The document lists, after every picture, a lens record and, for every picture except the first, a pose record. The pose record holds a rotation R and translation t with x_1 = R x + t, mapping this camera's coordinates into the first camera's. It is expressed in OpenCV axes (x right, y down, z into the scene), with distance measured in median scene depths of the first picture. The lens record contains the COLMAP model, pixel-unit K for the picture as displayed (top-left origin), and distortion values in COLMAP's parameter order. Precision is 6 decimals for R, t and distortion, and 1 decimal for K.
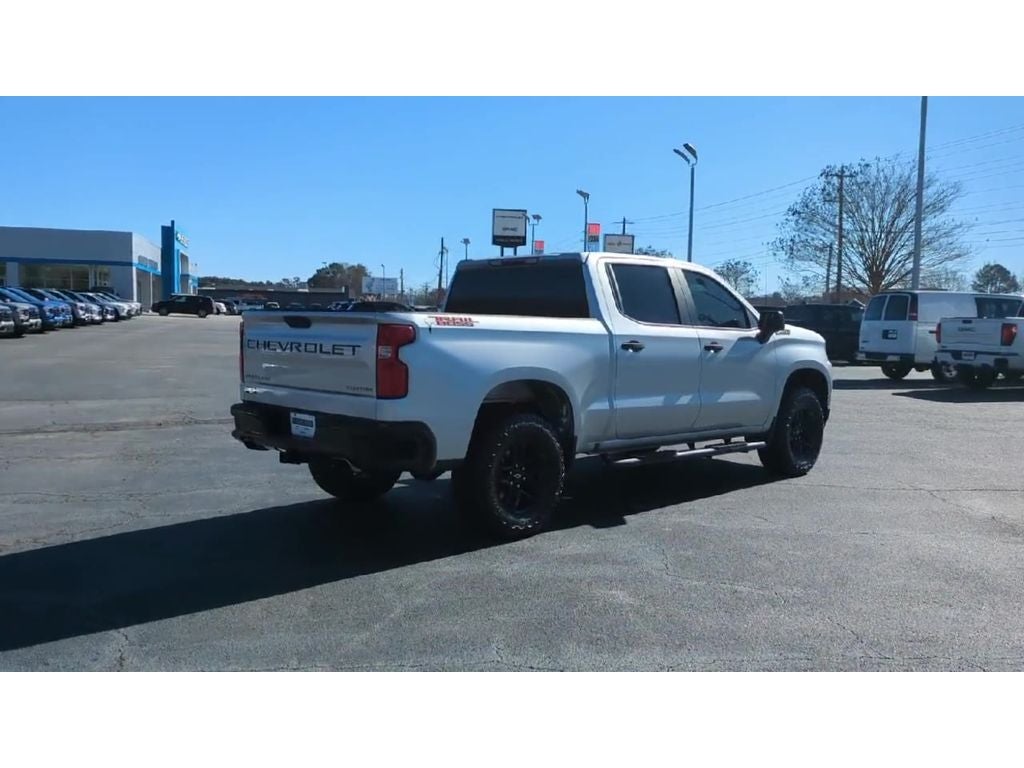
lens RADIAL K [[897.5, 0, 492.8], [0, 897.5, 381.5], [0, 0, 1]] dist [0.011232, 0.004566]
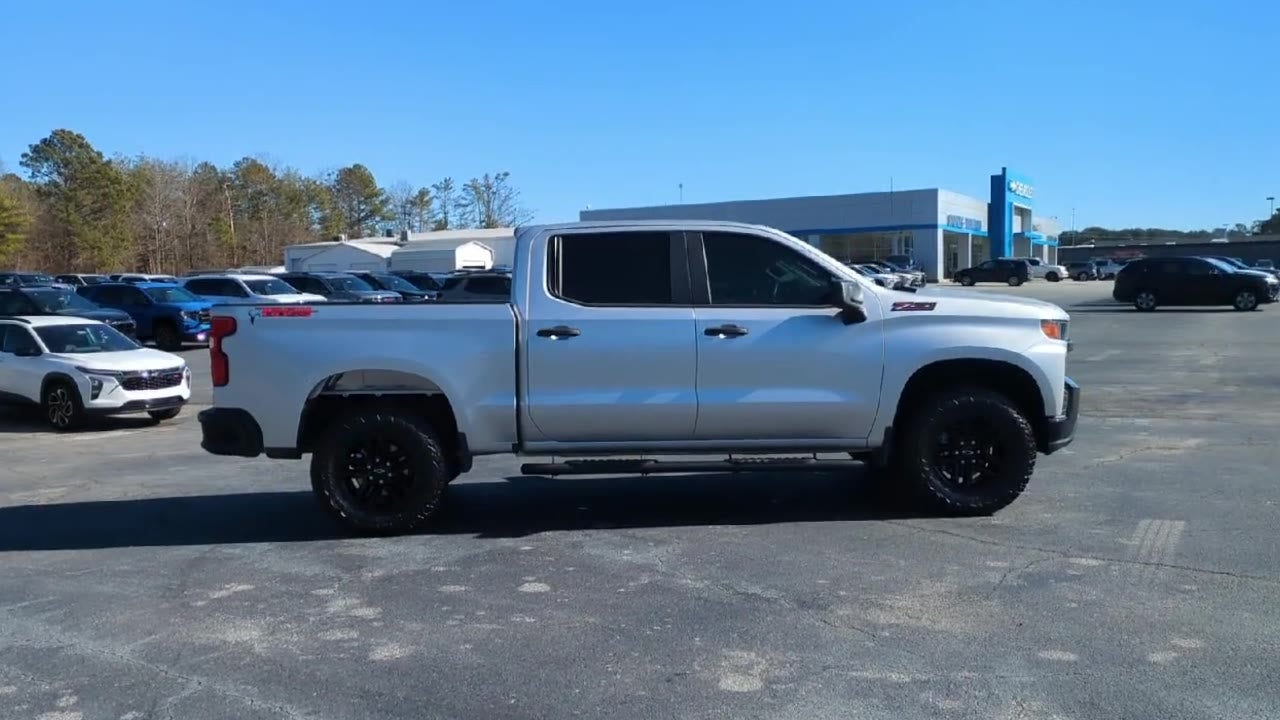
lens RADIAL K [[1112.1, 0, 623.1], [0, 1112.1, 362.3], [0, 0, 1]] dist [0.041204, -0.011068]
pose [[0.745607, 0.006605, -0.666353, 0.078010], [-0.008152, 0.999966, 0.000790, -0.001048], [0.666336, 0.004844, 0.745636, 0.022471]]
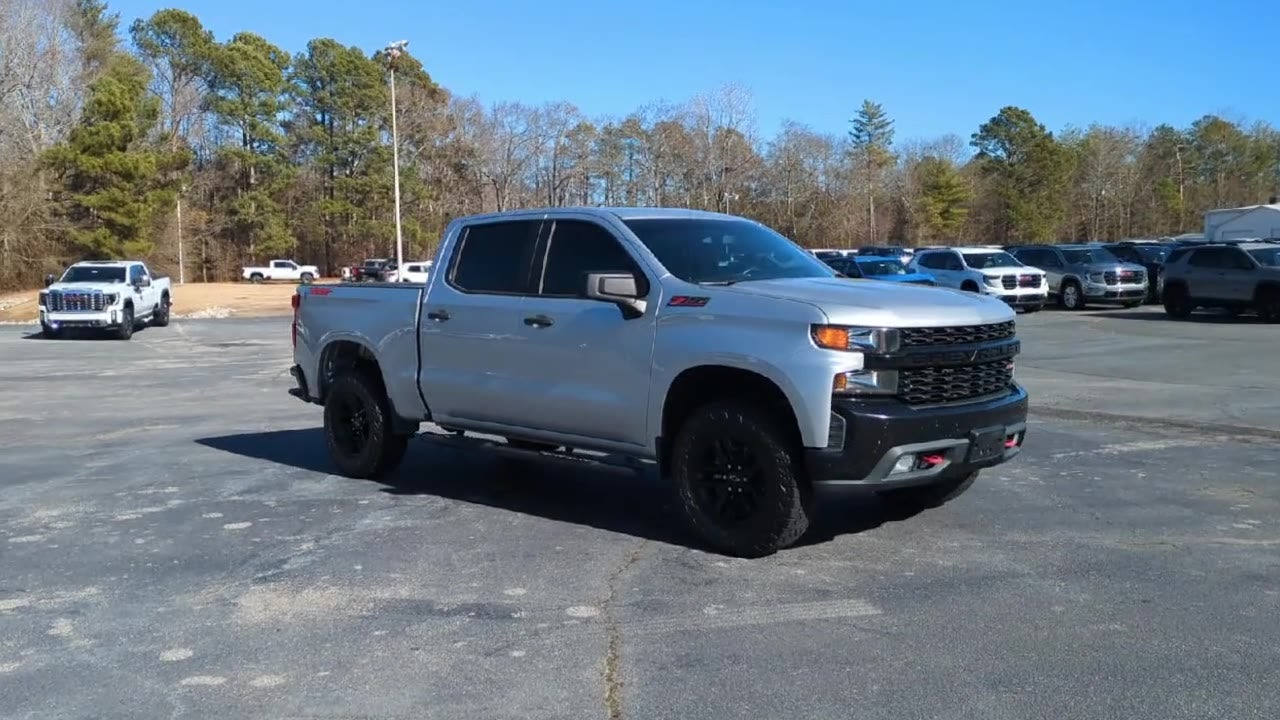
lens RADIAL K [[1112.1, 0, 623.1], [0, 1112.1, 362.3], [0, 0, 1]] dist [0.041204, -0.011068]
pose [[0.031674, 0.056668, -0.997891, 0.113843], [-0.053723, 0.997045, 0.054915, -0.005572], [0.998053, 0.051870, 0.034624, 0.099882]]
